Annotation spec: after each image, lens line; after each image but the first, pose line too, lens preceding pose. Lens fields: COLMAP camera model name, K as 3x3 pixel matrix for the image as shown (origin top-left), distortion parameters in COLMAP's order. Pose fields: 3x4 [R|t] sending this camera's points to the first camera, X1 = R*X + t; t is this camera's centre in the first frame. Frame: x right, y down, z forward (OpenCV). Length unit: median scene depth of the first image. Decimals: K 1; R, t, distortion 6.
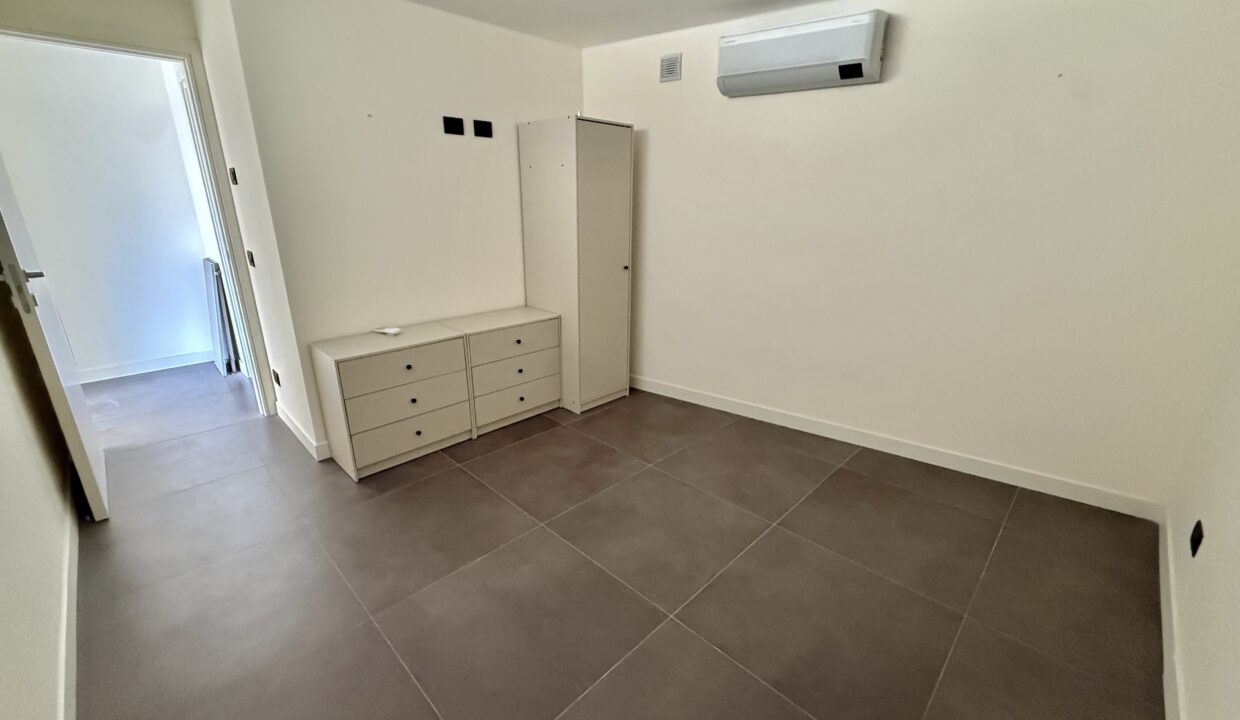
lens RADIAL K [[496.2, 0, 615.5], [0, 496.2, 360.3], [0, 0, 1]] dist [-0.000186, 0.000512]
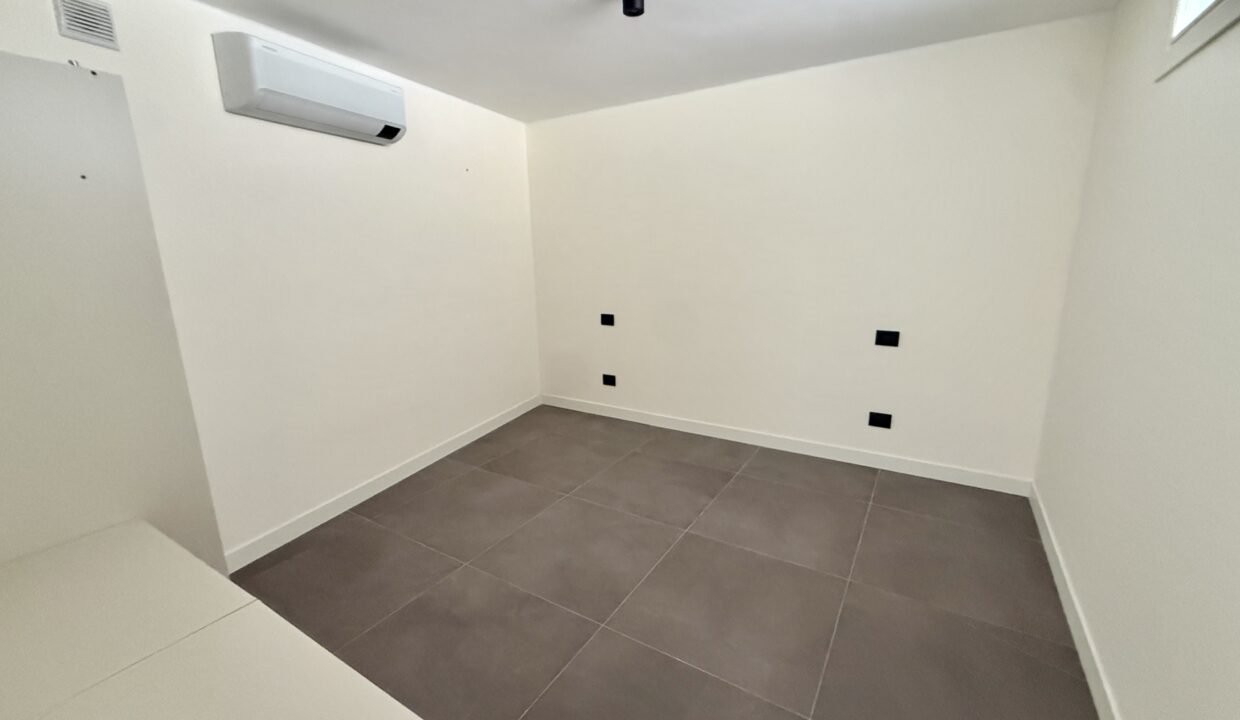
lens RADIAL K [[496.2, 0, 615.5], [0, 496.2, 360.3], [0, 0, 1]] dist [-0.000186, 0.000512]
pose [[-0.201766, -0.224277, 0.953410, -0.796958], [0.320876, 0.904571, 0.280694, -0.284315], [-0.925381, 0.362561, -0.110547, 0.850259]]
